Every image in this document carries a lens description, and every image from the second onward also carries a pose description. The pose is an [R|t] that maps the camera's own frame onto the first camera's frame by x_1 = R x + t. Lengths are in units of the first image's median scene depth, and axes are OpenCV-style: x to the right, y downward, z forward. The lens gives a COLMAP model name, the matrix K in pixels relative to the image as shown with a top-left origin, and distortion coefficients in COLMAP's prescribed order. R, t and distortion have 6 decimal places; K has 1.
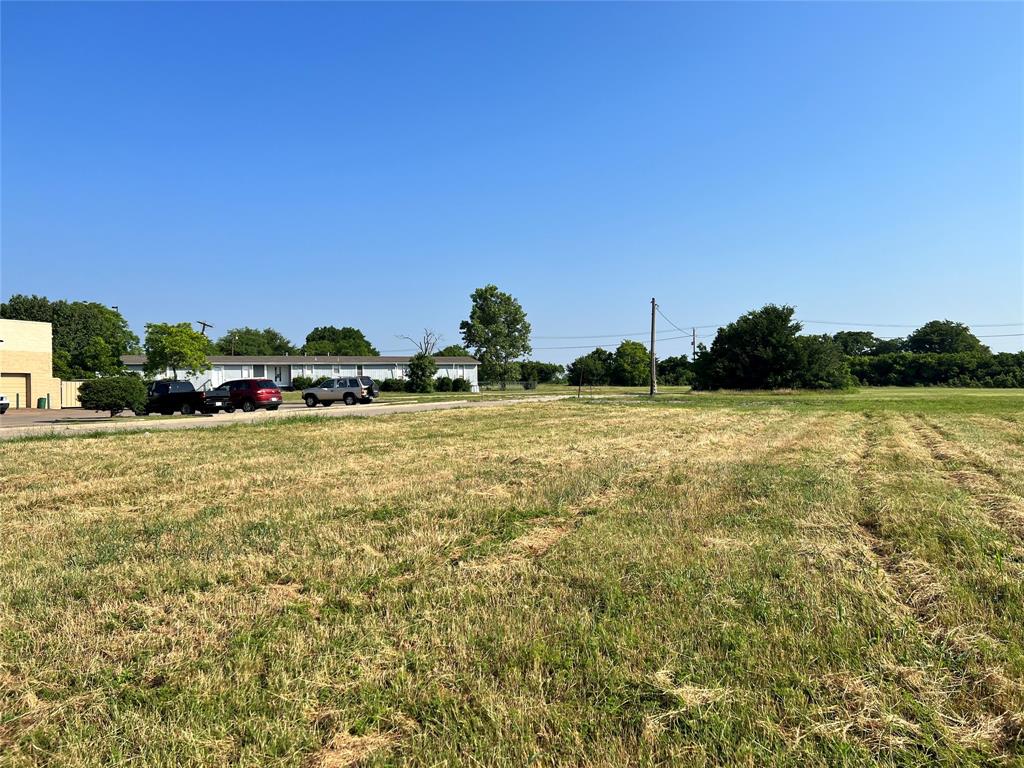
lens RADIAL K [[762.6, 0, 512.0], [0, 762.6, 384.0], [0, 0, 1]] dist [0.080787, -0.085332]
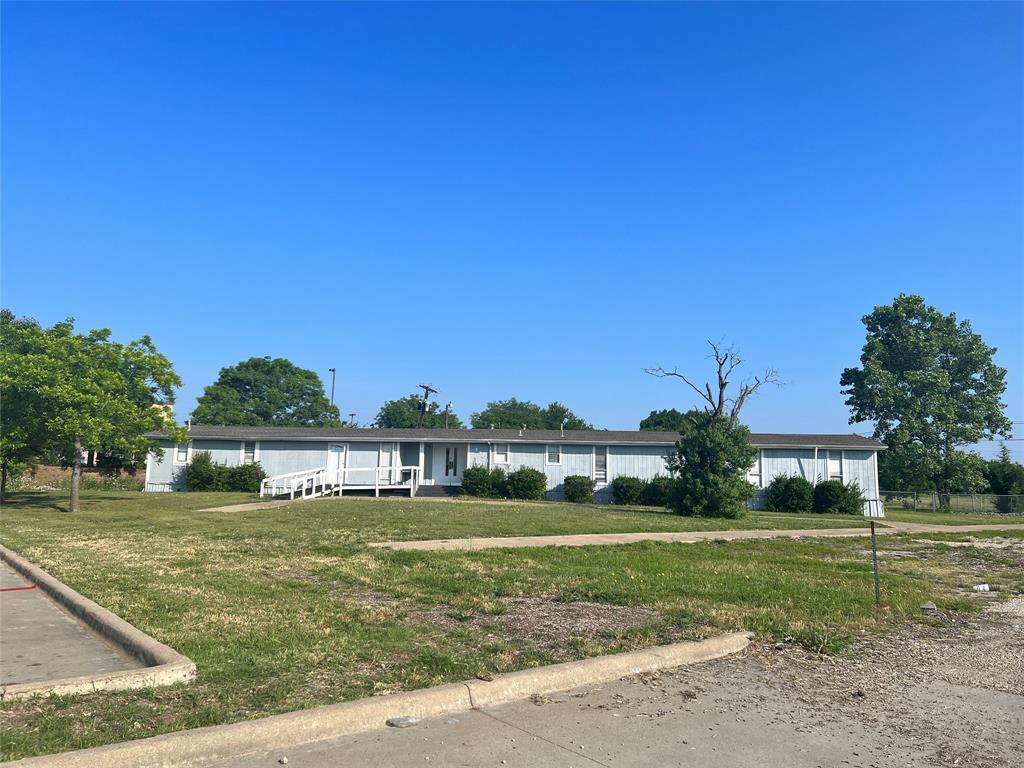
lens RADIAL K [[762.6, 0, 512.0], [0, 762.6, 384.0], [0, 0, 1]] dist [0.080787, -0.085332]
pose [[0.879163, -0.028701, -0.475656, -0.016132], [-0.032998, 0.992122, -0.120855, -0.002940], [0.475378, 0.121947, 0.871289, 0.454474]]
